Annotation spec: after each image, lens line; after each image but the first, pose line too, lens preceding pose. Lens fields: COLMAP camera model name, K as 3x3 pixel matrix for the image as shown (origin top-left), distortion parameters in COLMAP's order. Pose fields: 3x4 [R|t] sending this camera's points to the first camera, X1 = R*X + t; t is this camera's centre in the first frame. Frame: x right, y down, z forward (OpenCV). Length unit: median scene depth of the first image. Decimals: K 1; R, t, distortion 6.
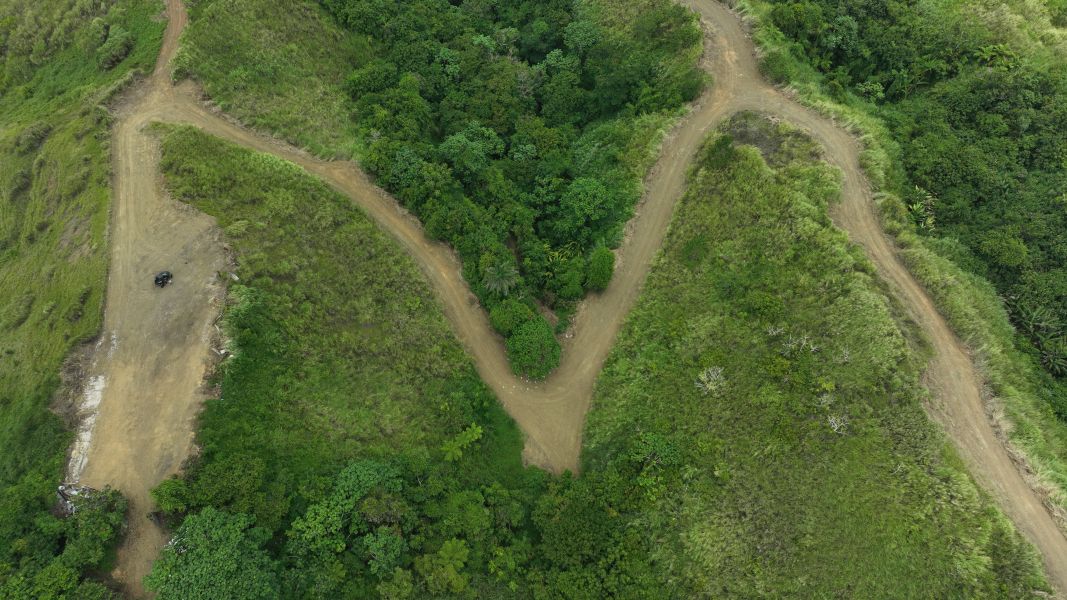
lens RADIAL K [[731.3, 0, 537.5], [0, 731.3, 302.8], [0, 0, 1]] dist [-0.015707, 0.014845]
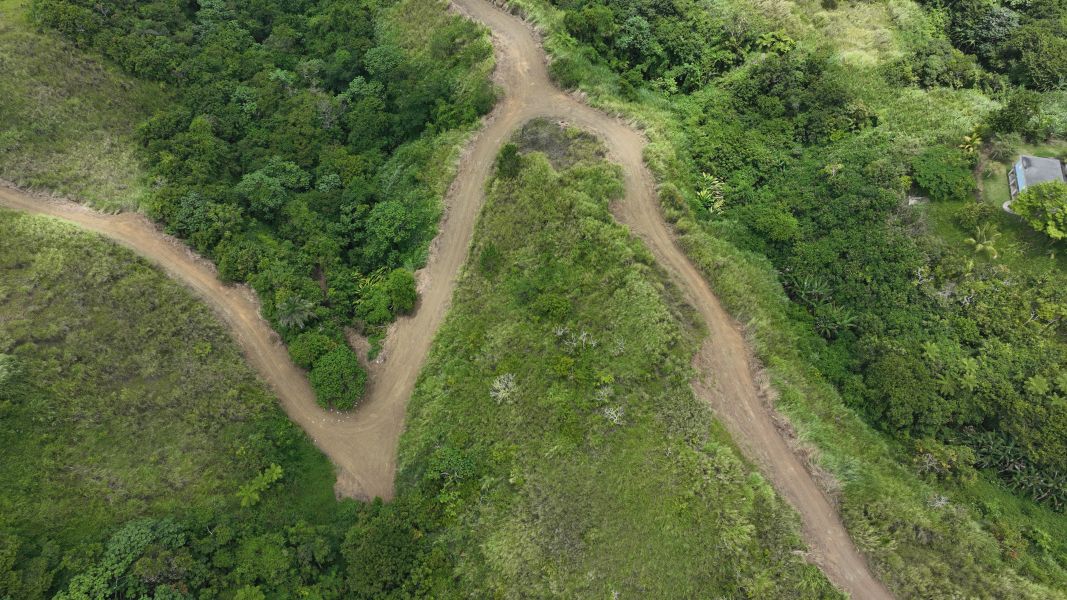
lens RADIAL K [[731.3, 0, 538.6], [0, 731.3, 301.7], [0, 0, 1]] dist [-0.015707, 0.014845]
pose [[0.988621, -0.124421, 0.084550, 0.176071], [0.126504, 0.991770, -0.019726, 0.011849], [-0.081400, 0.030197, 0.996224, -0.008274]]
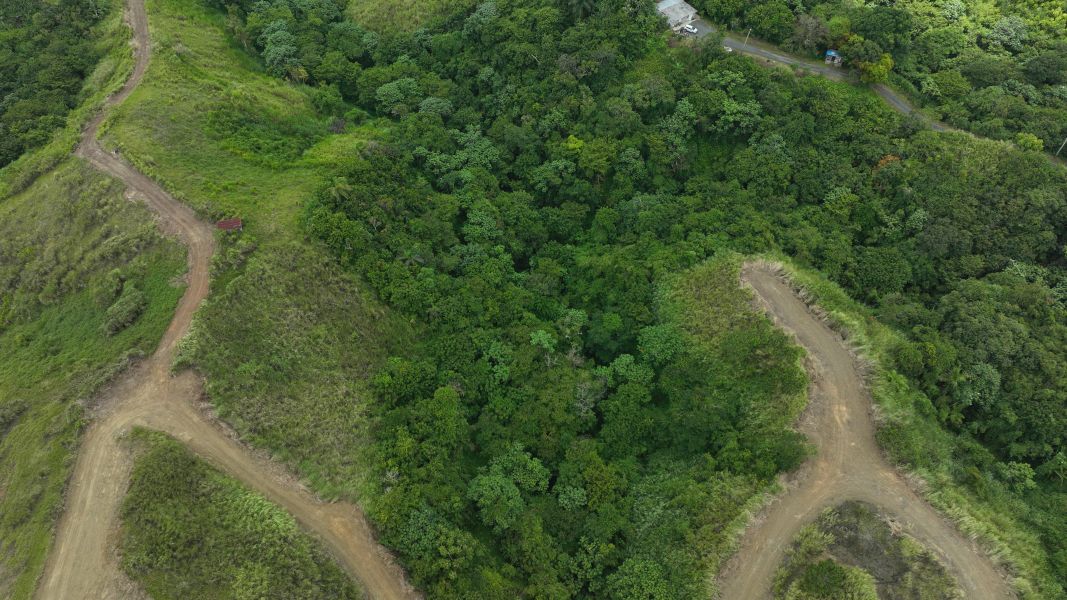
lens RADIAL K [[731.3, 0, 535.1], [0, 731.3, 304.1], [0, 0, 1]] dist [-0.015707, 0.014845]
pose [[0.988162, 0.128158, -0.084335, -0.019302], [-0.138306, 0.982060, -0.128179, -0.337394], [0.066395, 0.138325, 0.988159, 0.178051]]
